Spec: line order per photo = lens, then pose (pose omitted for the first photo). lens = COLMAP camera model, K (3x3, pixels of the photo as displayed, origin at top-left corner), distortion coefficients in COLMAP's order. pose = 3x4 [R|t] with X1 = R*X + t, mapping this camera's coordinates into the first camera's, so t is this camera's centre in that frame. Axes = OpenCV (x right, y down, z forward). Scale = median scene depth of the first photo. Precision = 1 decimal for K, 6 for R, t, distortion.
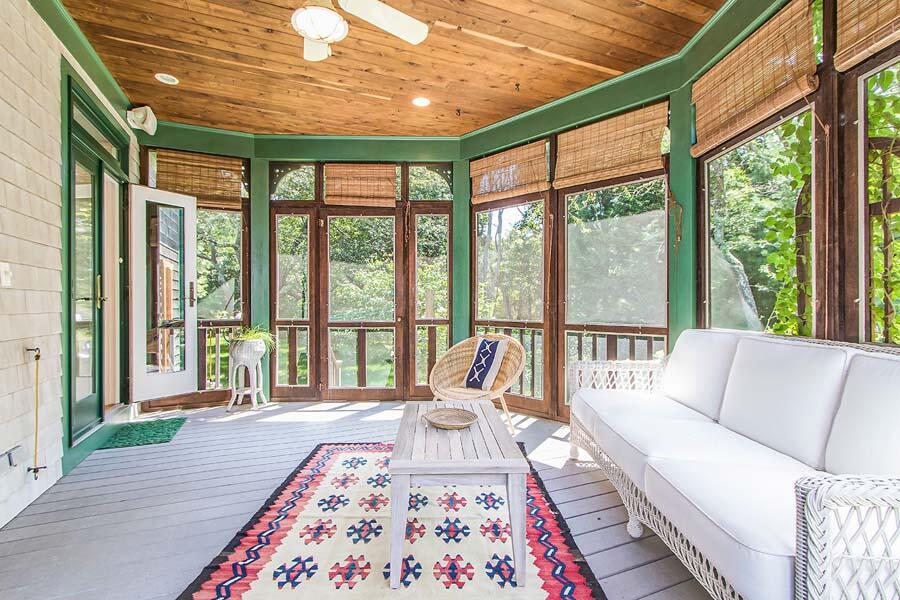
lens RADIAL K [[409.4, 0, 447.3], [0, 409.4, 301.4], [0, 0, 1]] dist [0.001922, -0.001414]
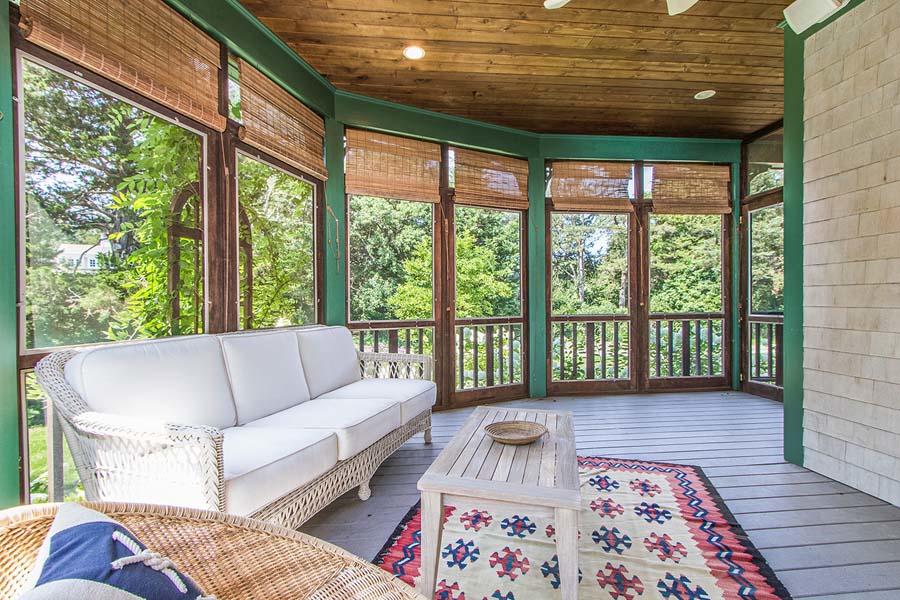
lens RADIAL K [[409.4, 0, 448.3], [0, 409.4, 300.5], [0, 0, 1]] dist [0.001922, -0.001414]
pose [[-0.954032, 0.007673, 0.299608, -0.129926], [0.007995, 0.999968, -0.000149, 0.001033], [-0.299599, 0.002253, -0.954062, 2.019128]]
